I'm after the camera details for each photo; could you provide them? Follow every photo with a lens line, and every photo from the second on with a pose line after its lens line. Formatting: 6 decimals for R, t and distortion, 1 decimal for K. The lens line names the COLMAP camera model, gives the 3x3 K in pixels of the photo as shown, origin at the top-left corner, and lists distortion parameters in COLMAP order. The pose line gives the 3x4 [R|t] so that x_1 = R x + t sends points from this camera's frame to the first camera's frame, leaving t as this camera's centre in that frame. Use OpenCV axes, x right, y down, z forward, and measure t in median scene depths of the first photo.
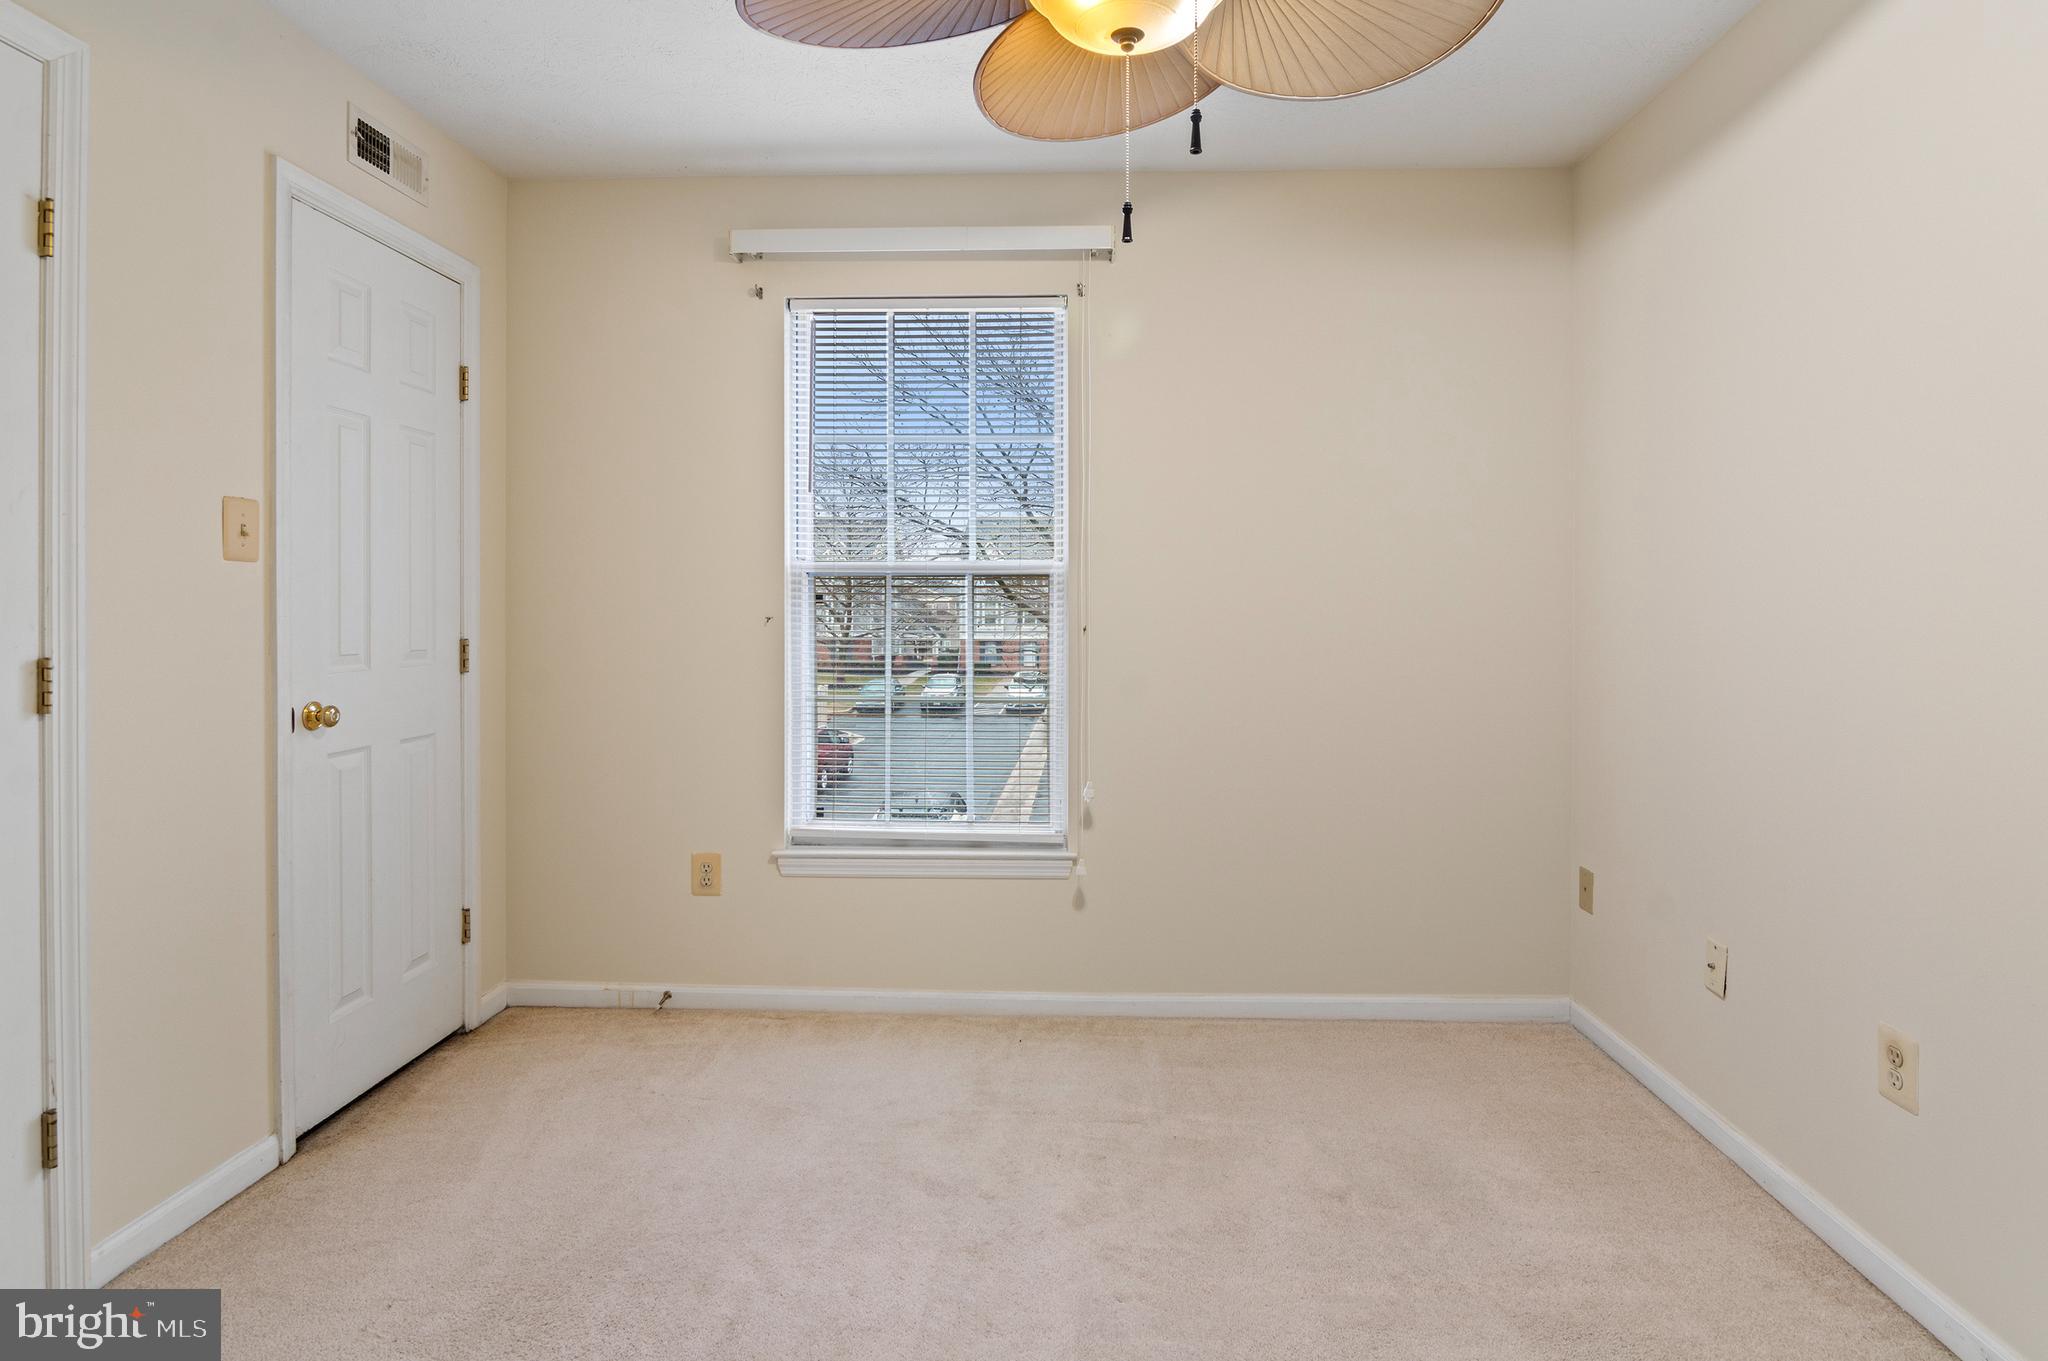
lens RADIAL K [[1024.7, 0, 1059.8], [0, 1024.7, 622.7], [0, 0, 1]] dist [0.001140, -0.000321]
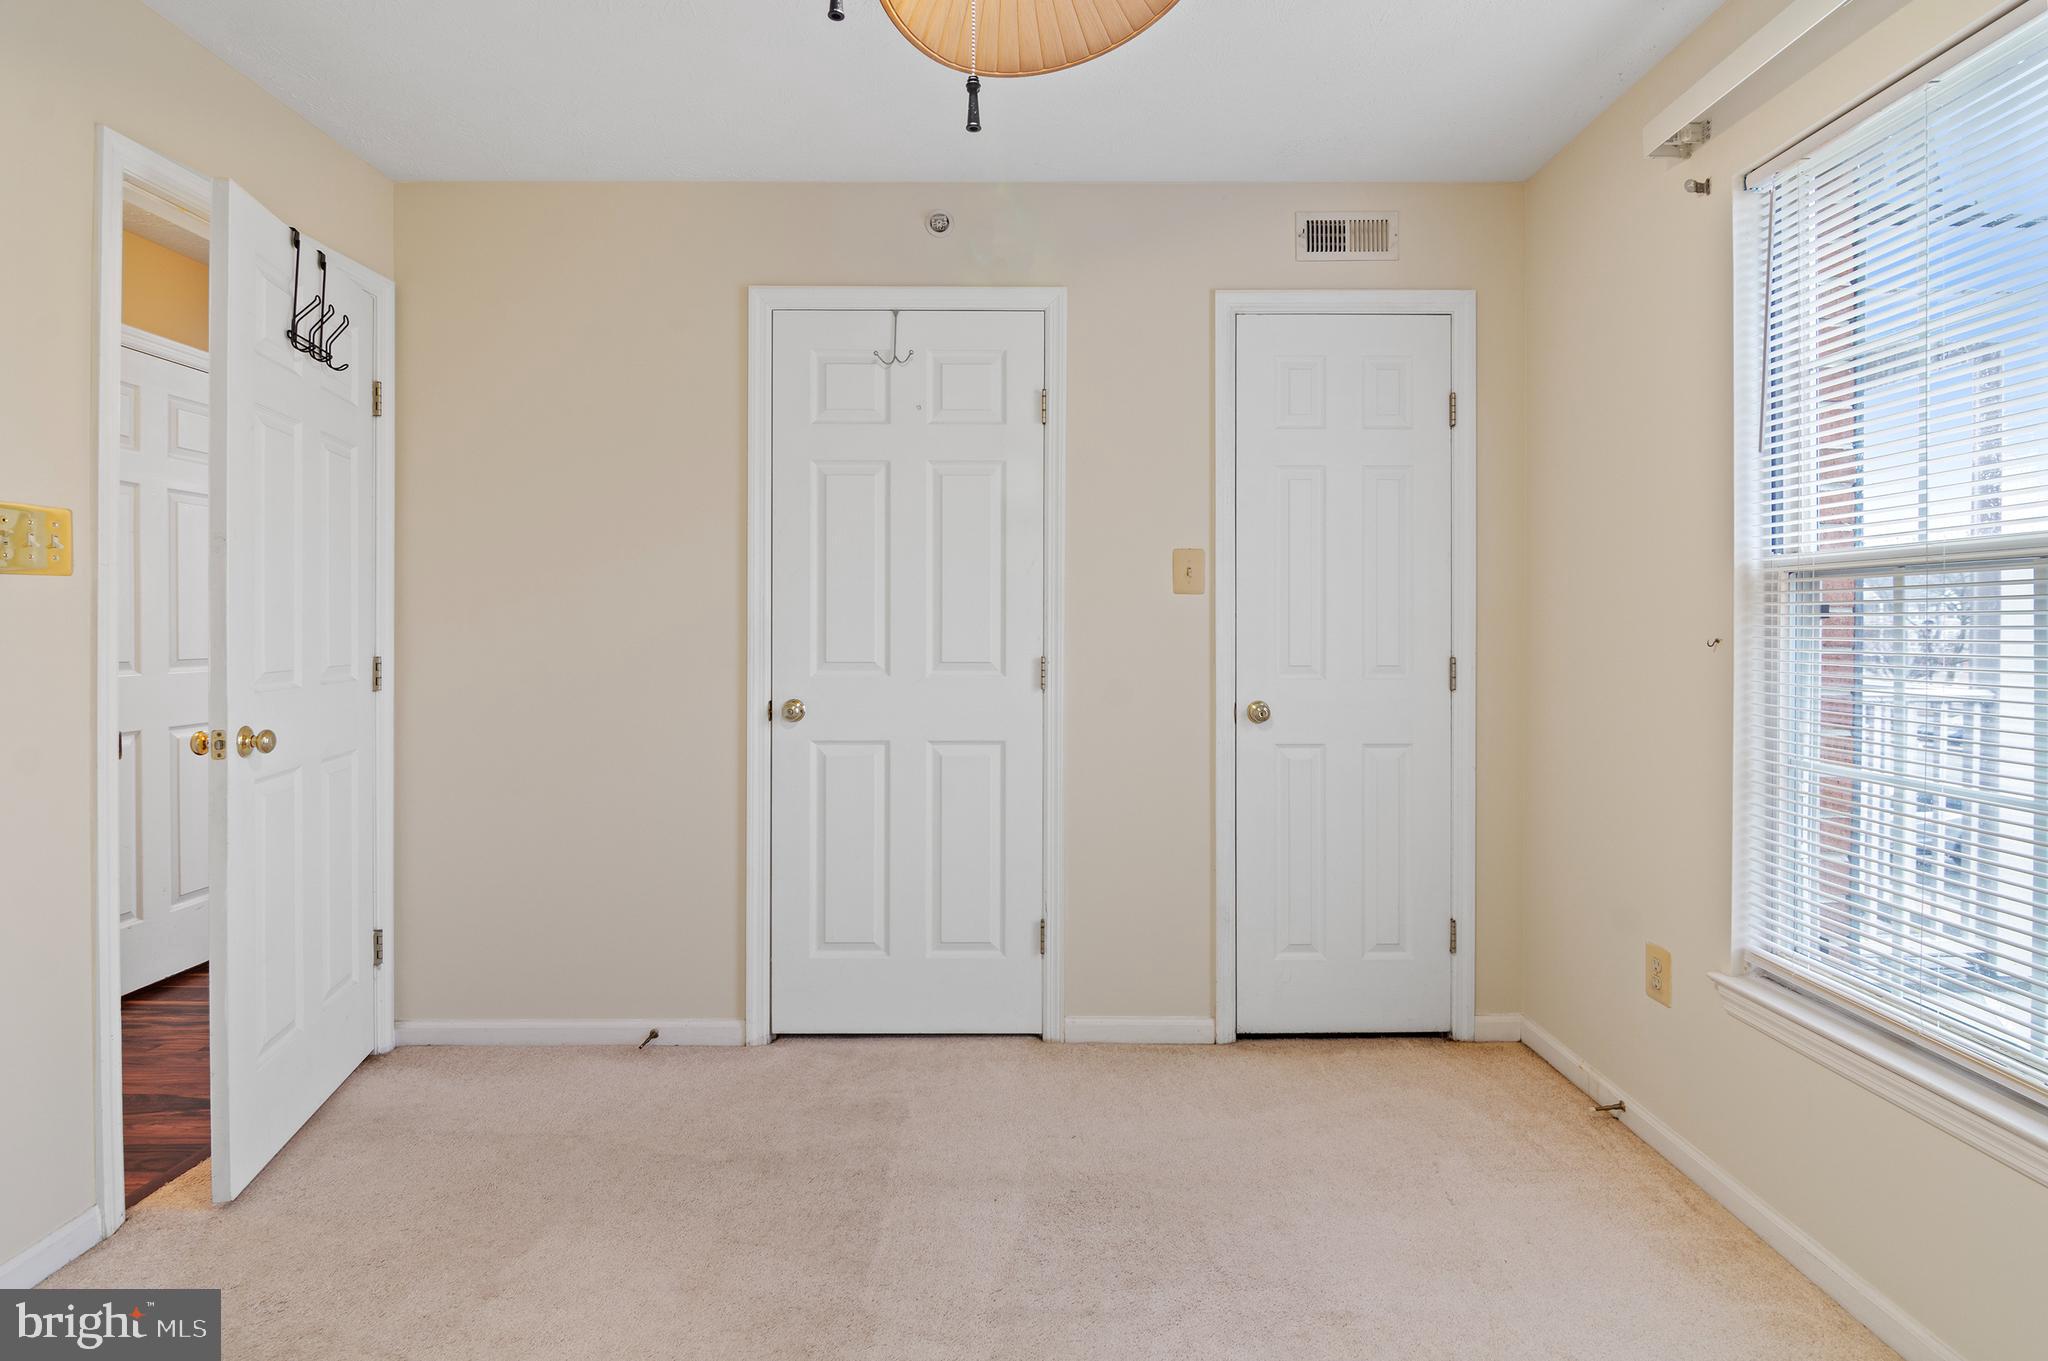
lens RADIAL K [[1045.4, 0, 1058.4], [0, 1045.4, 636.7], [0, 0, 1]] dist [-0.006106, -0.002390]
pose [[0.040065, 0.008175, -0.999164, 0.486162], [-0.012753, 0.999889, 0.007670, -0.008042], [0.999116, 0.012435, 0.040164, 0.607735]]
